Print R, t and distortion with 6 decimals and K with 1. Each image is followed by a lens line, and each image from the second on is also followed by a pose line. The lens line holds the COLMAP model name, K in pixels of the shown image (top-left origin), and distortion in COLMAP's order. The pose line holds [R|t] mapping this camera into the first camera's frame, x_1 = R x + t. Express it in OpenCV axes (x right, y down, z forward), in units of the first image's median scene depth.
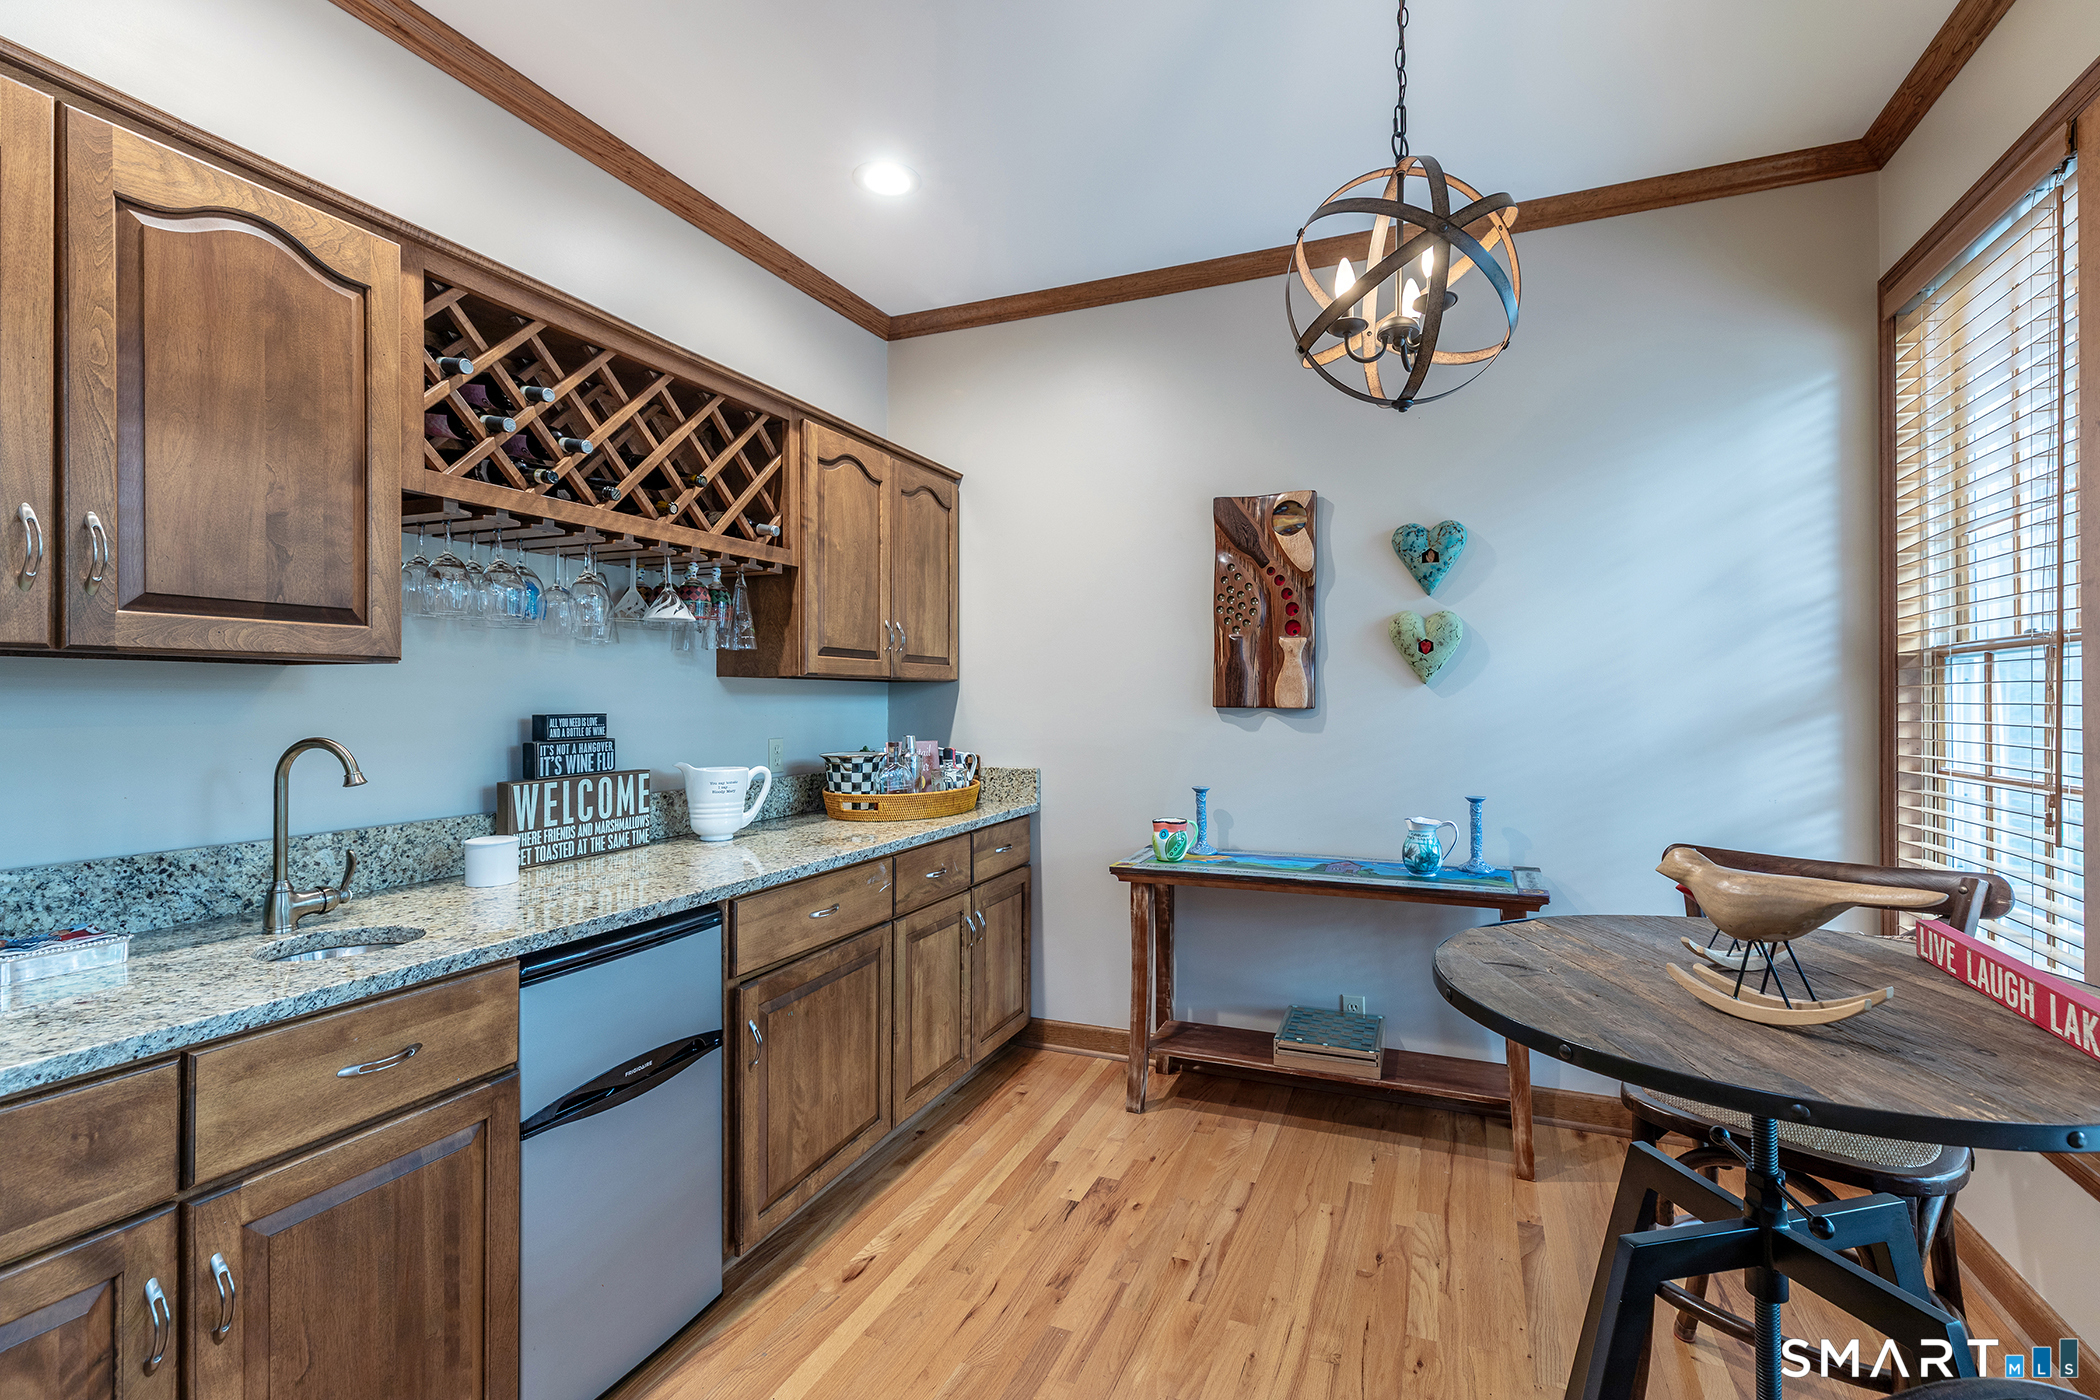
lens RADIAL K [[972.7, 0, 1048.9], [0, 972.7, 694.7], [0, 0, 1]] dist [0.059009, -0.023774]
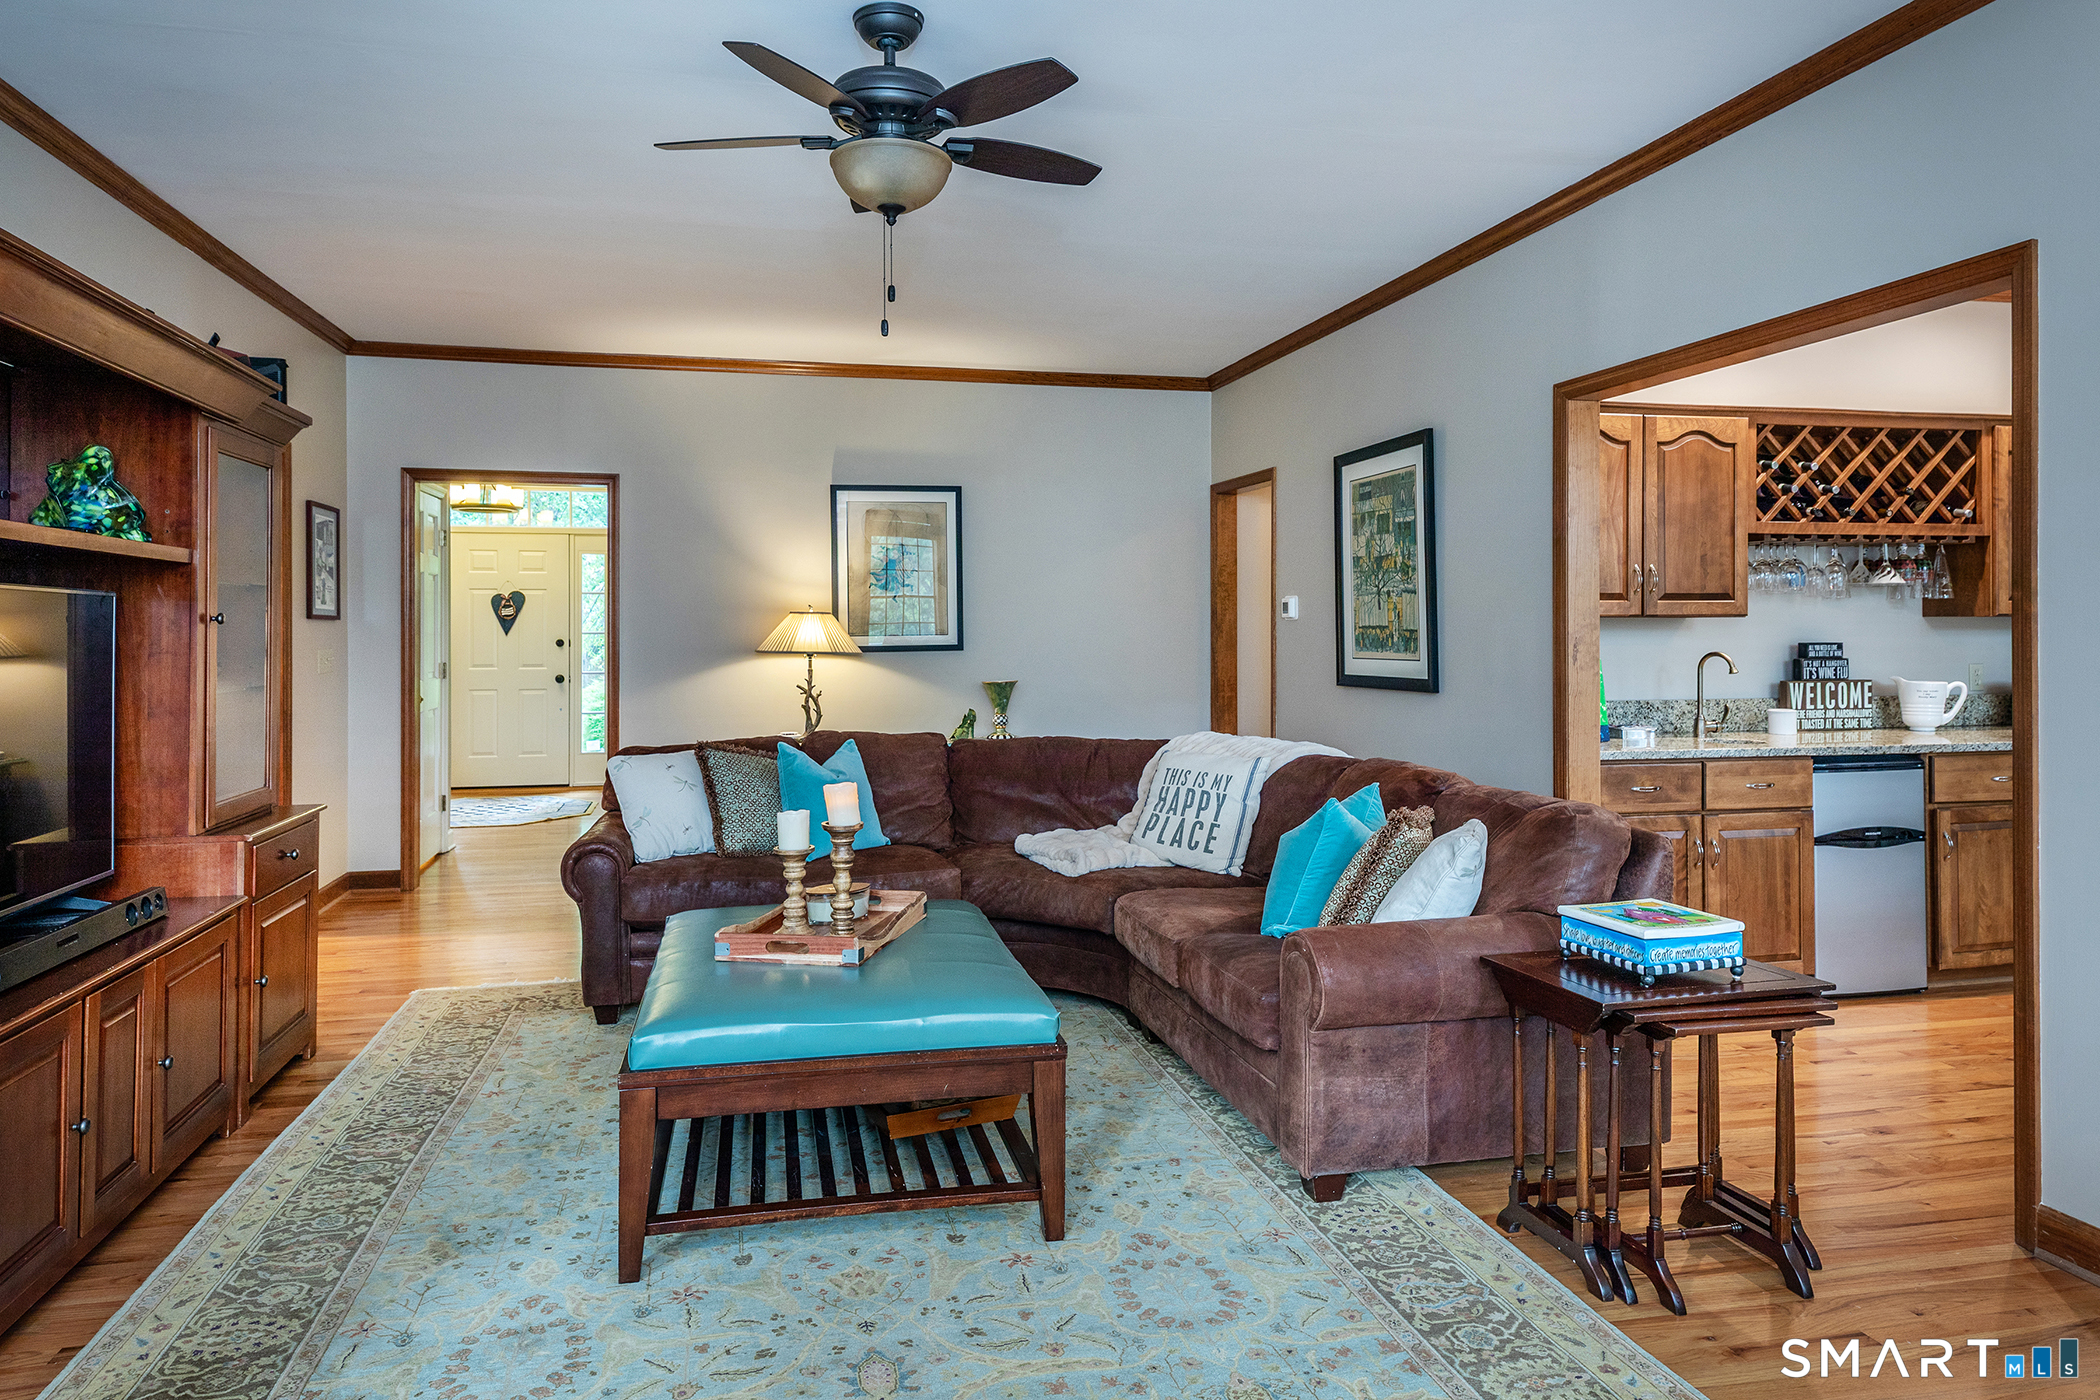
lens RADIAL K [[1279.2, 0, 1046.0], [0, 1279.2, 621.3], [0, 0, 1]] dist [-0.000908, -0.001634]
pose [[0.589315, -0.001670, -0.807902, 0.502470], [0.004958, 0.999987, 0.001550, -0.026931], [0.807888, -0.004919, 0.589315, -1.372483]]
